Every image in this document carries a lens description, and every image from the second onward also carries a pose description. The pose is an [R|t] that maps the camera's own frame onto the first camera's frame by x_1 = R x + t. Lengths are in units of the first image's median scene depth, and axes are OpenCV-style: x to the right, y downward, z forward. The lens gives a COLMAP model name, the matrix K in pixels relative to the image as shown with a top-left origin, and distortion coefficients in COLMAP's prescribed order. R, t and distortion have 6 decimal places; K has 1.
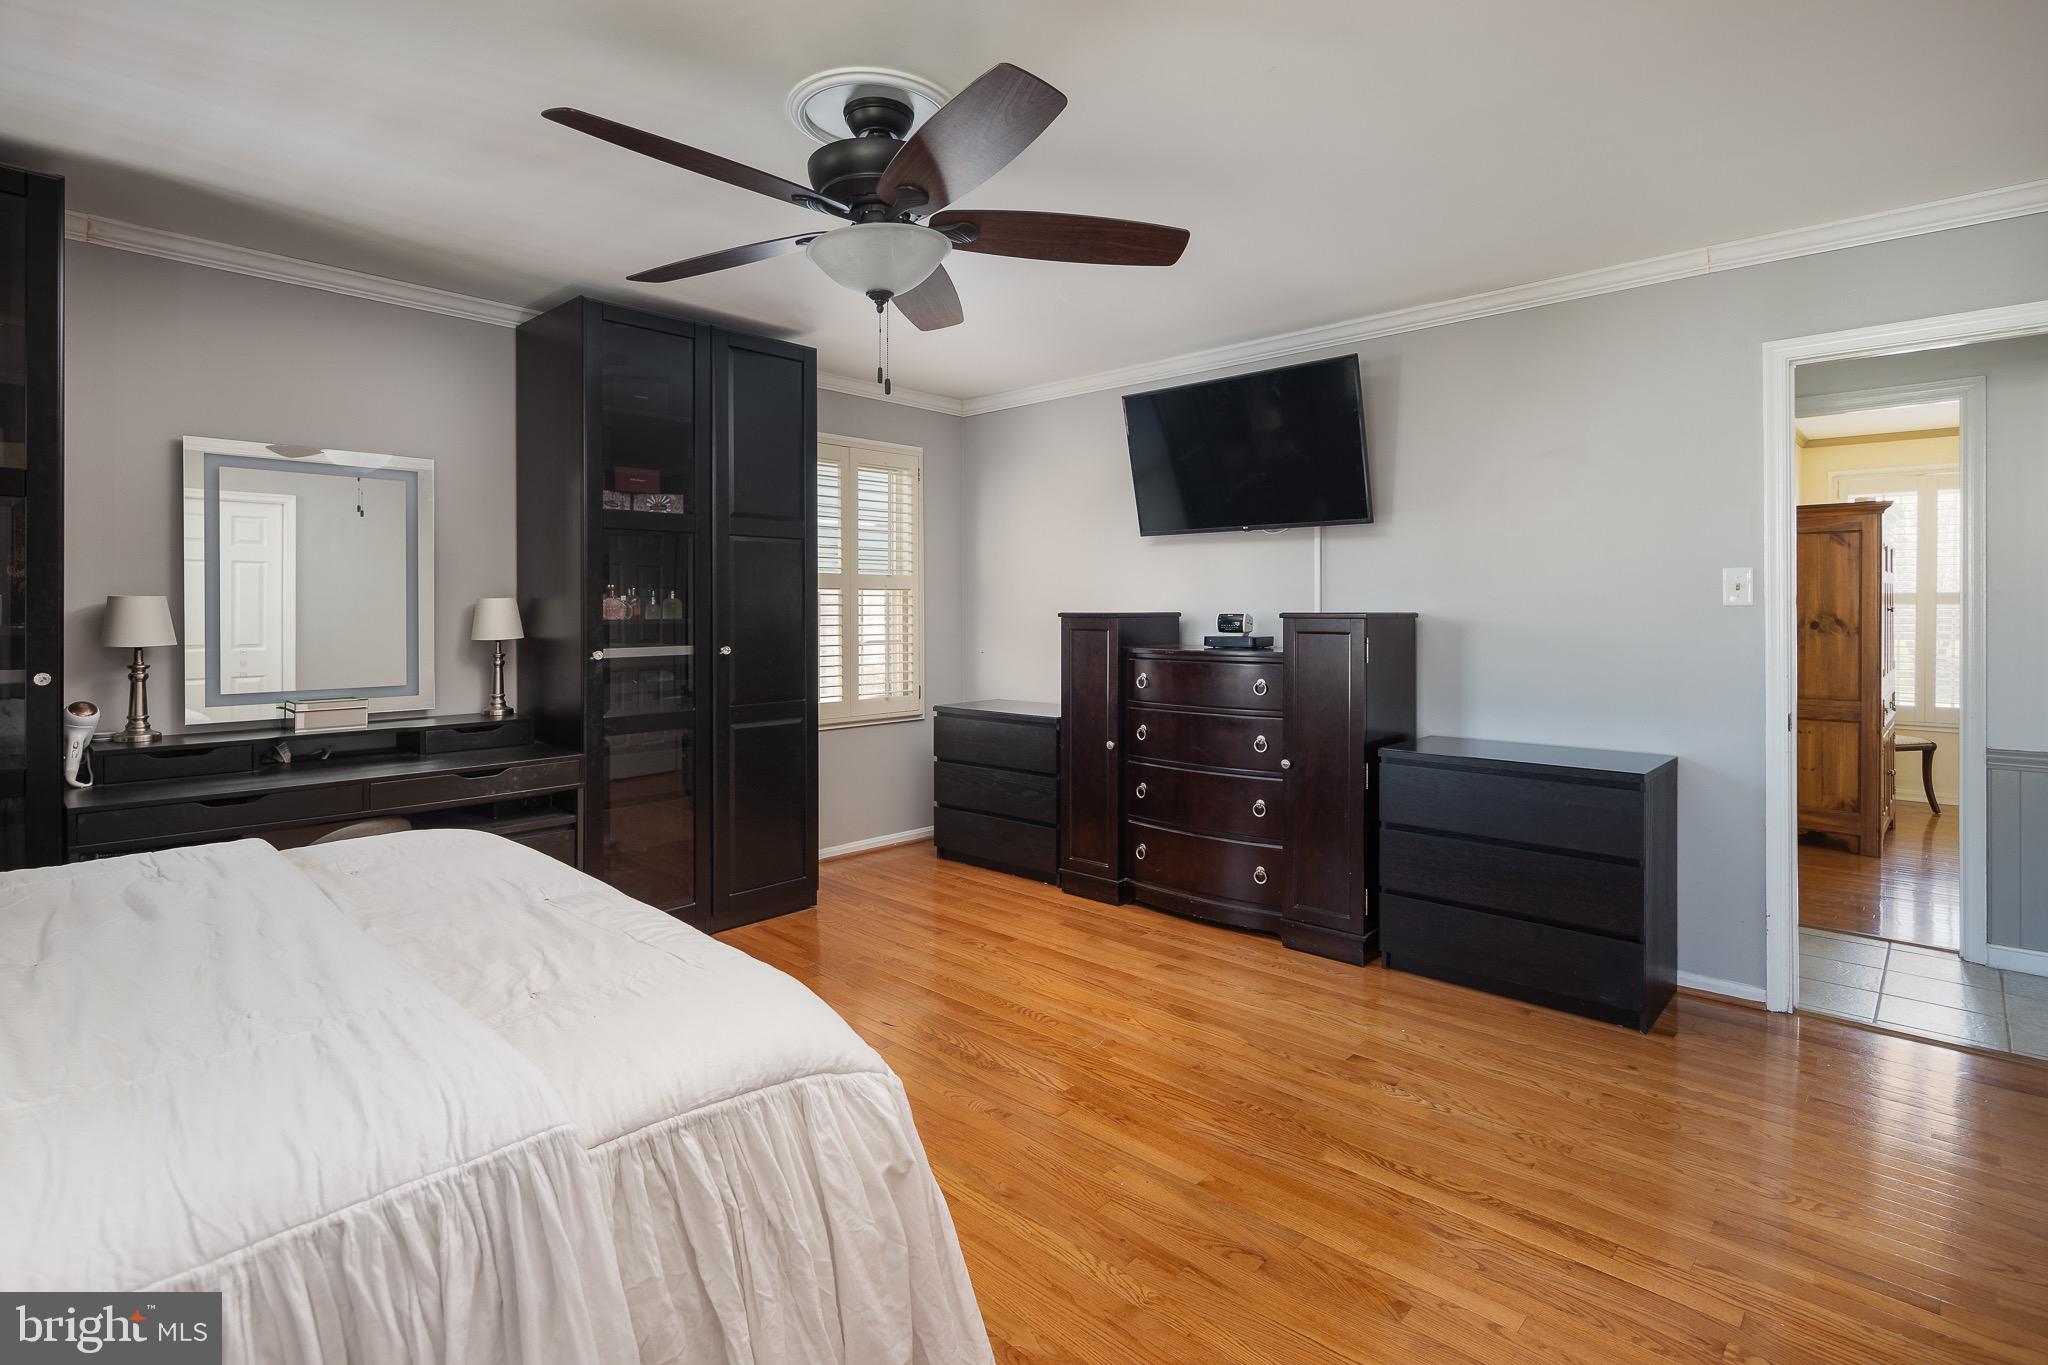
lens RADIAL K [[998.0, 0, 1014.5], [0, 998.0, 607.5], [0, 0, 1]] dist [-0.000156, -0.000610]
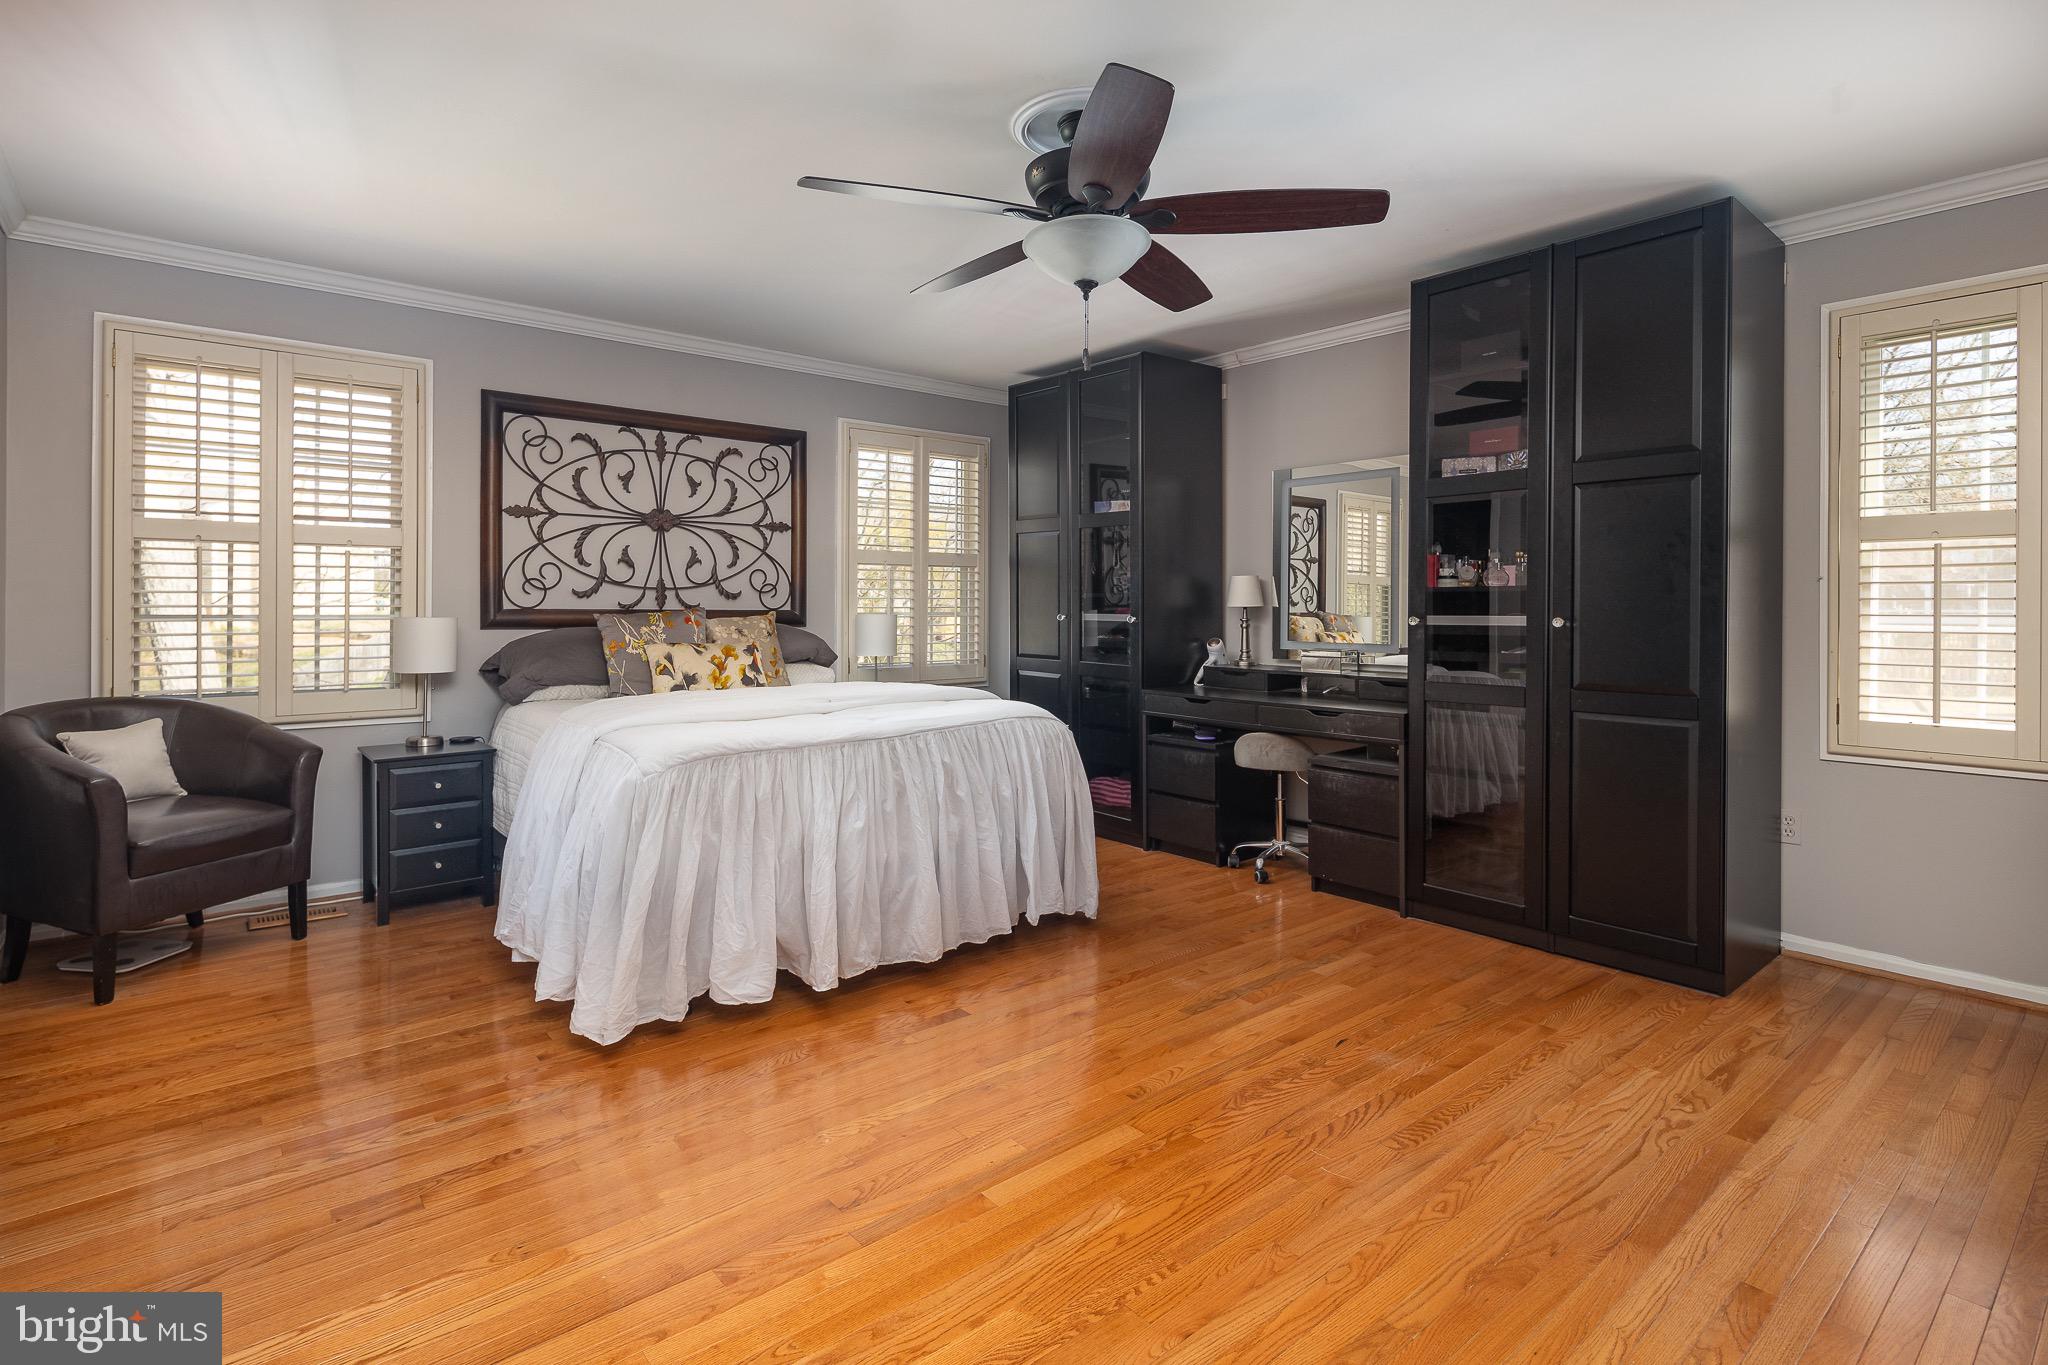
lens RADIAL K [[998.0, 0, 1014.5], [0, 998.0, 607.5], [0, 0, 1]] dist [-0.000156, -0.000610]
pose [[-0.123740, -0.000680, -0.992314, 0.786505], [-0.001336, 0.999999, -0.000518, 0.040763], [0.992314, 0.001262, -0.123741, 0.842804]]
